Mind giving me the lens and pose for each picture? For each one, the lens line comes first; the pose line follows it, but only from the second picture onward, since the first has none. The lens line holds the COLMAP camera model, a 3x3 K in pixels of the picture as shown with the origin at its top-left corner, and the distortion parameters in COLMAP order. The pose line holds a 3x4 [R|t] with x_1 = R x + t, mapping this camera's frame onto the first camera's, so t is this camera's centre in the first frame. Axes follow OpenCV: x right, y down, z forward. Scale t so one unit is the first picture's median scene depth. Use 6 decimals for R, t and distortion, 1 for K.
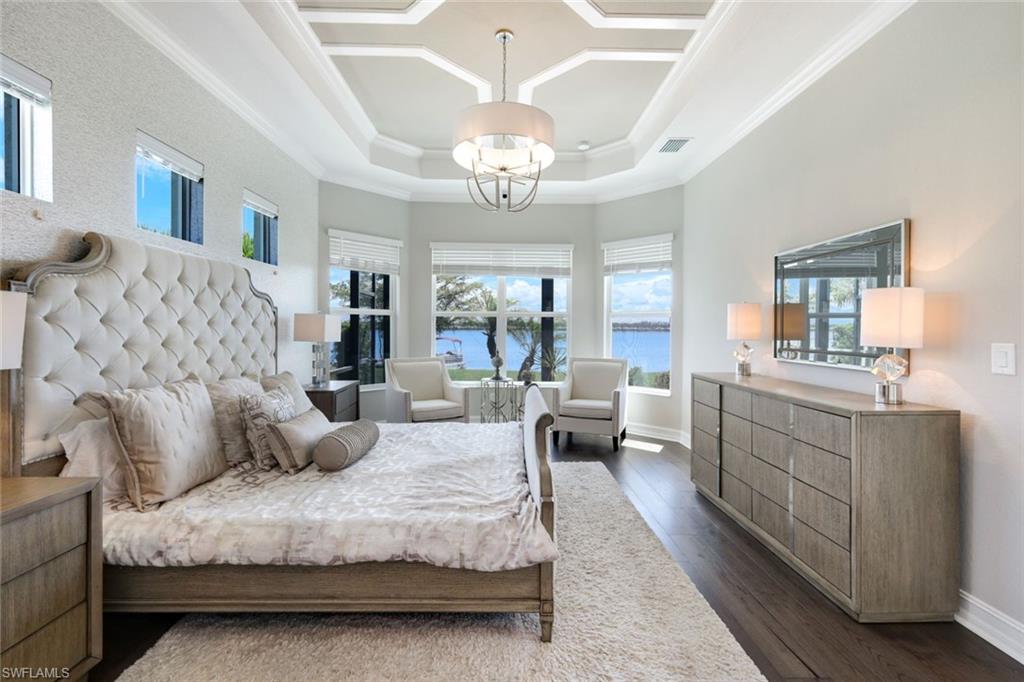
lens RADIAL K [[456.5, 0, 516.5], [0, 456.5, 332.6], [0, 0, 1]] dist [-0.000236, -0.000491]
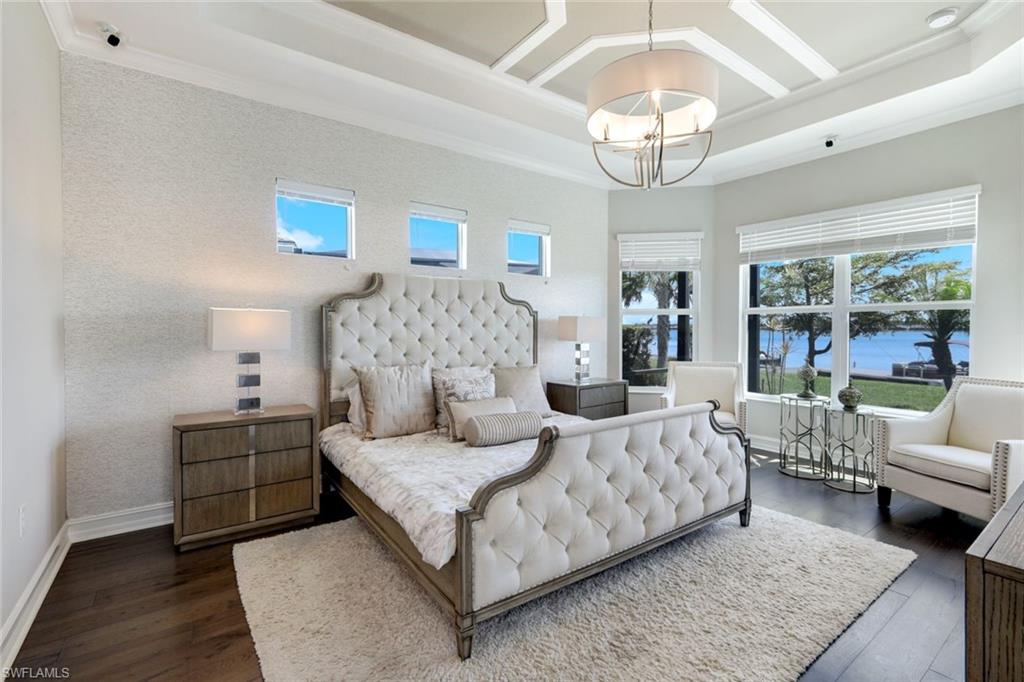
lens RADIAL K [[459.4, 0, 511.5], [0, 459.4, 338.7], [0, 0, 1]] dist [0.010283, -0.000383]
pose [[0.565666, 0.016204, -0.824475, 0.564439], [-0.004978, 0.999856, 0.016235, -0.004147], [0.824620, -0.005079, 0.565665, 0.334810]]
